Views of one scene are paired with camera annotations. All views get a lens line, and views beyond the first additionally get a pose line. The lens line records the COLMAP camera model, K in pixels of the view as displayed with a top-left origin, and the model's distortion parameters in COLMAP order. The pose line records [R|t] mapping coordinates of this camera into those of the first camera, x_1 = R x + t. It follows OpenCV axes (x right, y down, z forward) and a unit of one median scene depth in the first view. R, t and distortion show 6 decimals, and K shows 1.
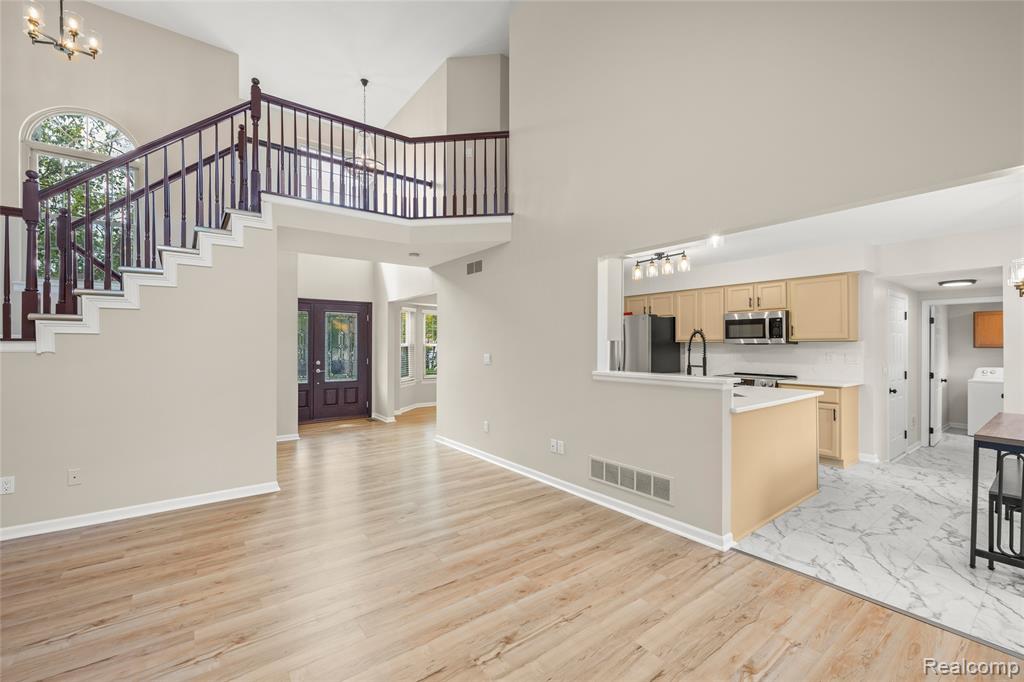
lens RADIAL K [[435.9, 0, 509.8], [0, 435.9, 345.1], [0, 0, 1]] dist [-0.000574, -0.000200]
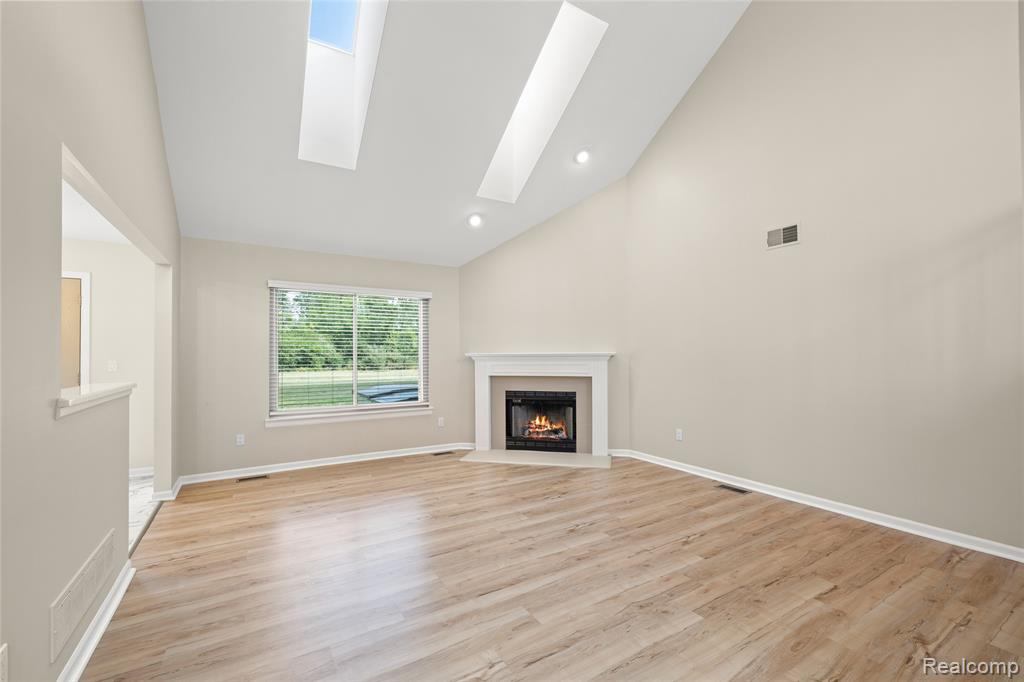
lens RADIAL K [[435.9, 0, 509.8], [0, 435.9, 345.1], [0, 0, 1]] dist [-0.000574, -0.000200]
pose [[-0.994450, 0.007379, 0.104949, -0.429472], [0.005317, 0.999788, -0.019911, 0.023826], [-0.105074, -0.019242, -0.994278, 2.001812]]
